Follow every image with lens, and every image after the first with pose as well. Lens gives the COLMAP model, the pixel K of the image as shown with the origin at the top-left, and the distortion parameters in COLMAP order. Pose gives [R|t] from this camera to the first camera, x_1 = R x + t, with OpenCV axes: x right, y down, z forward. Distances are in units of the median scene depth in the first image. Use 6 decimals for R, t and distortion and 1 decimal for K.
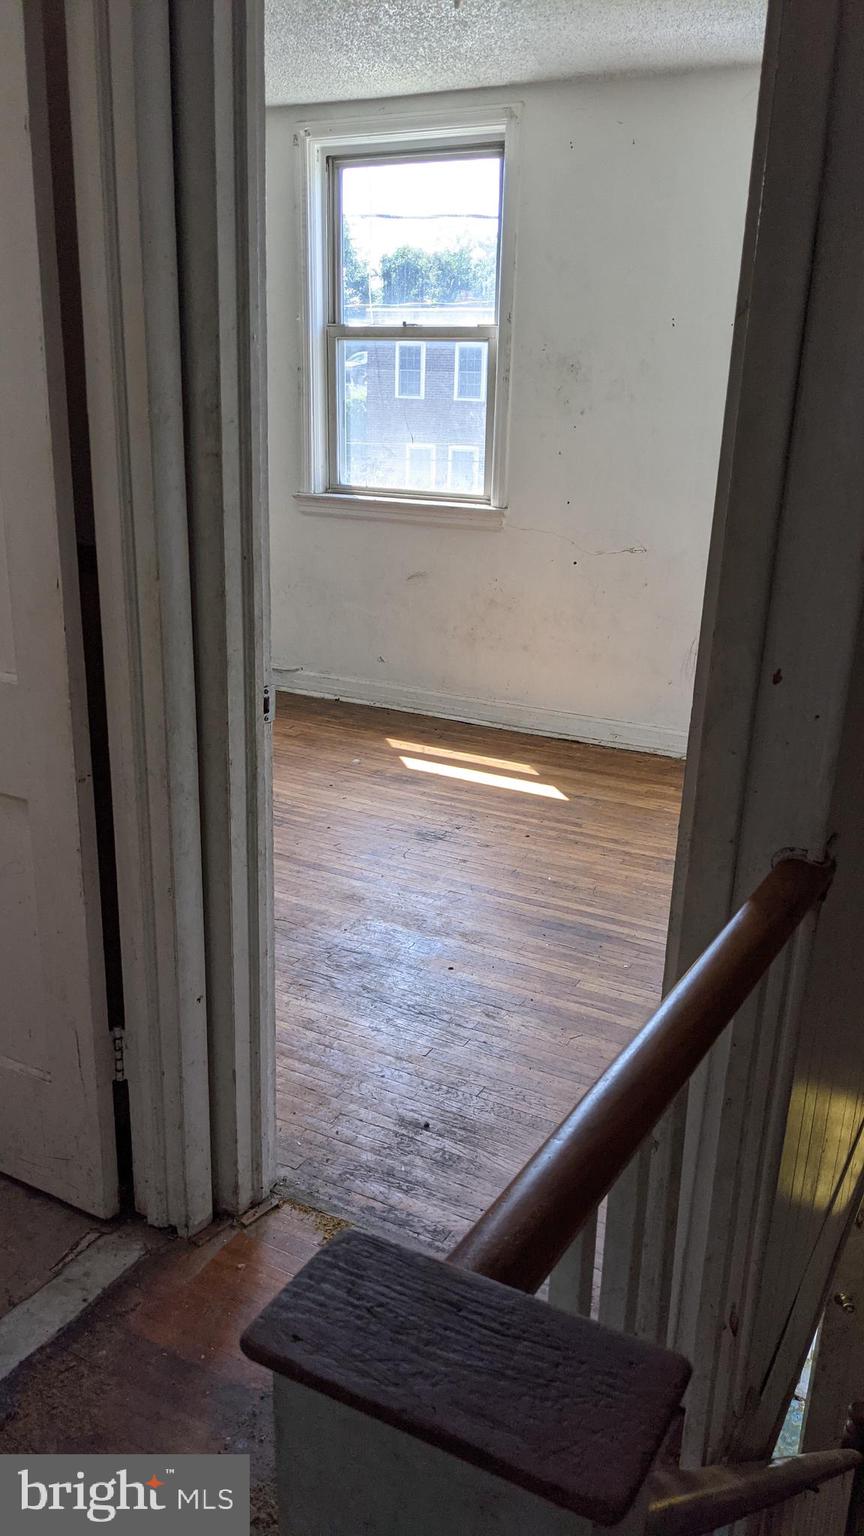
lens RADIAL K [[1195.8, 0, 429.5], [0, 1195.8, 814.7], [0, 0, 1]] dist [0.052424, -0.088327]
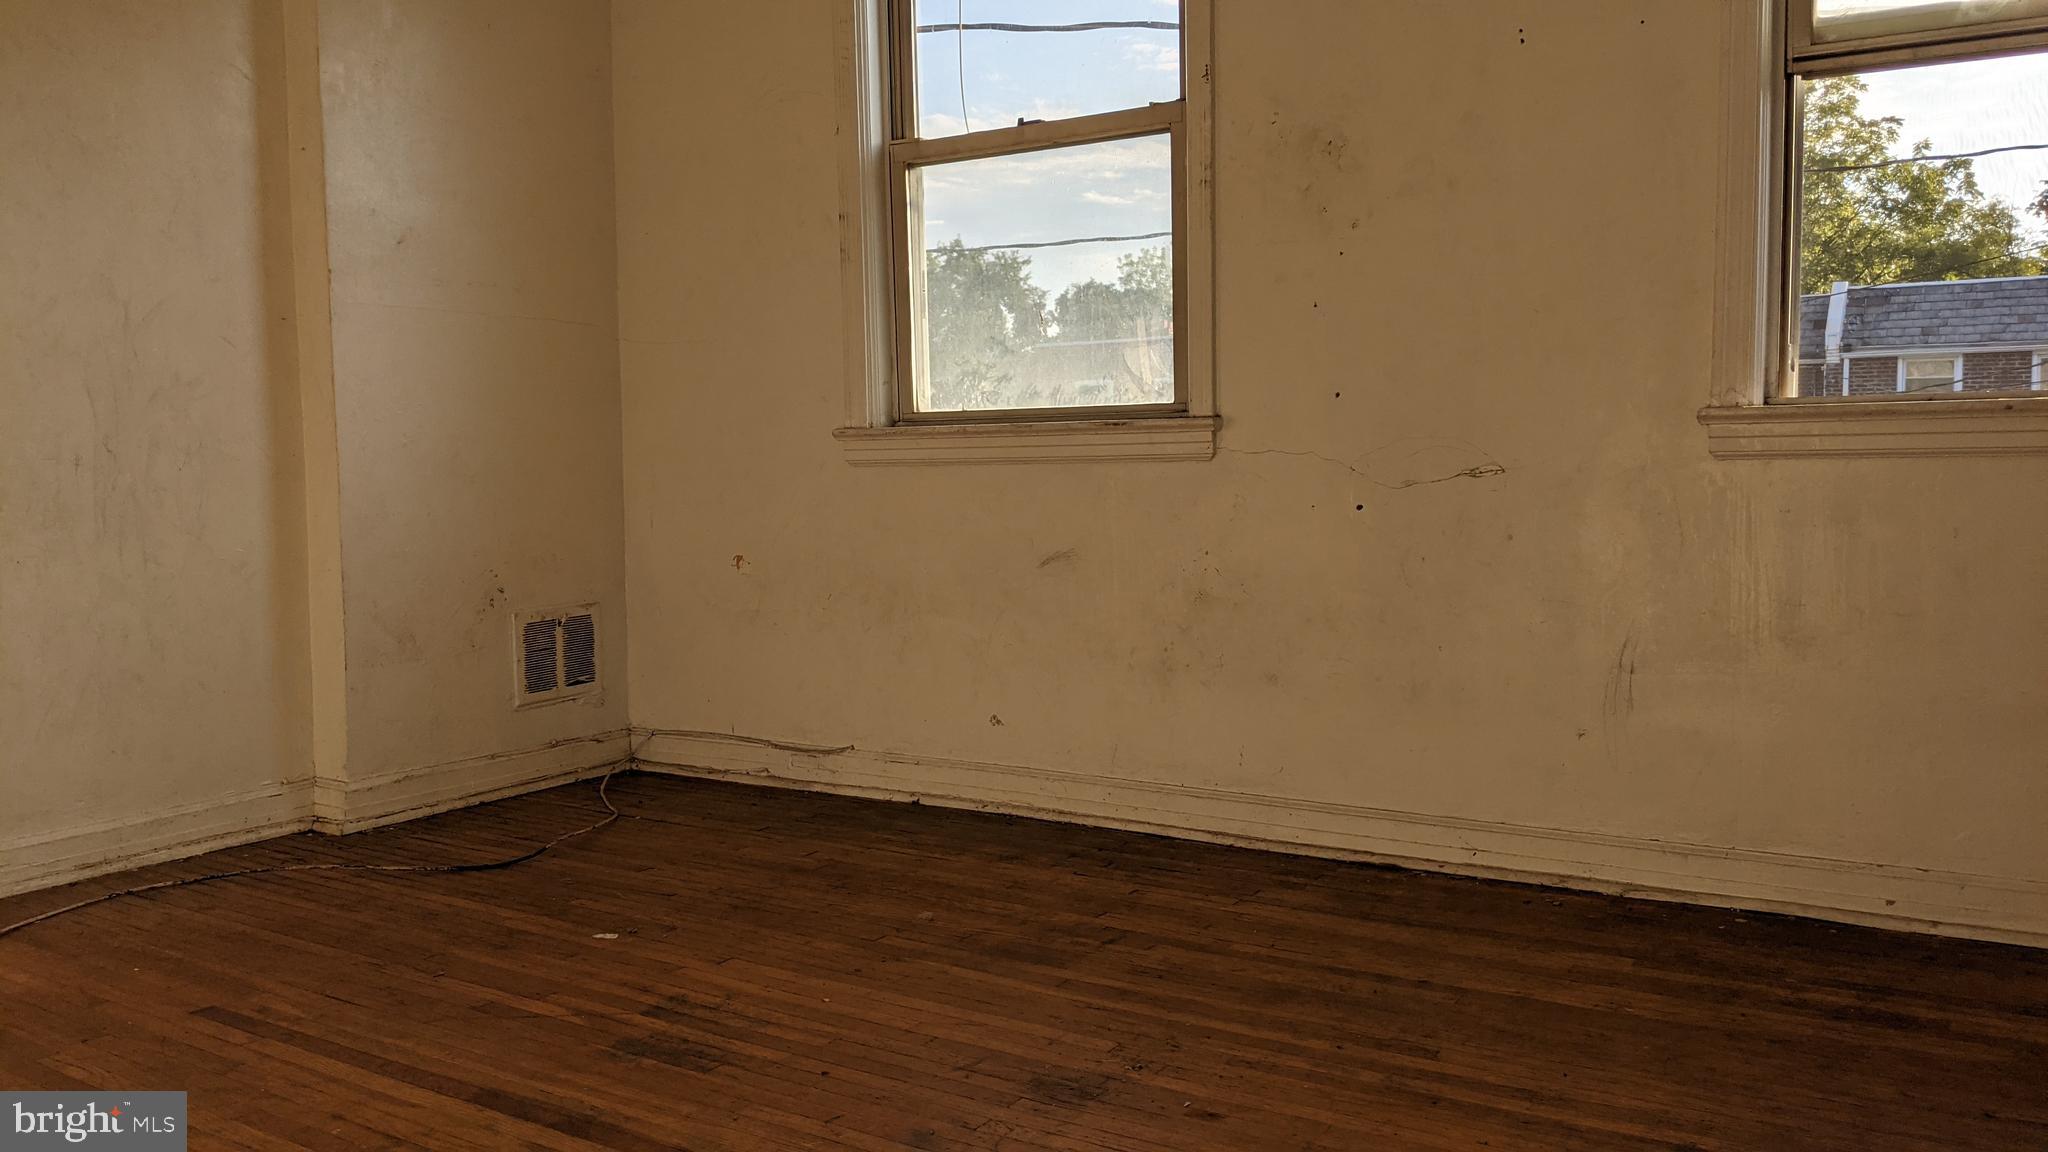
lens RADIAL K [[1594.4, 0, 1043.0], [0, 1594.4, 551.2], [0, 0, 1]] dist [0.052424, -0.088327]
pose [[0.997784, -0.037066, -0.055264, 0.026647], [0.019841, 0.958437, -0.284612, -0.002607], [0.063516, 0.282885, 0.957049, 0.388116]]
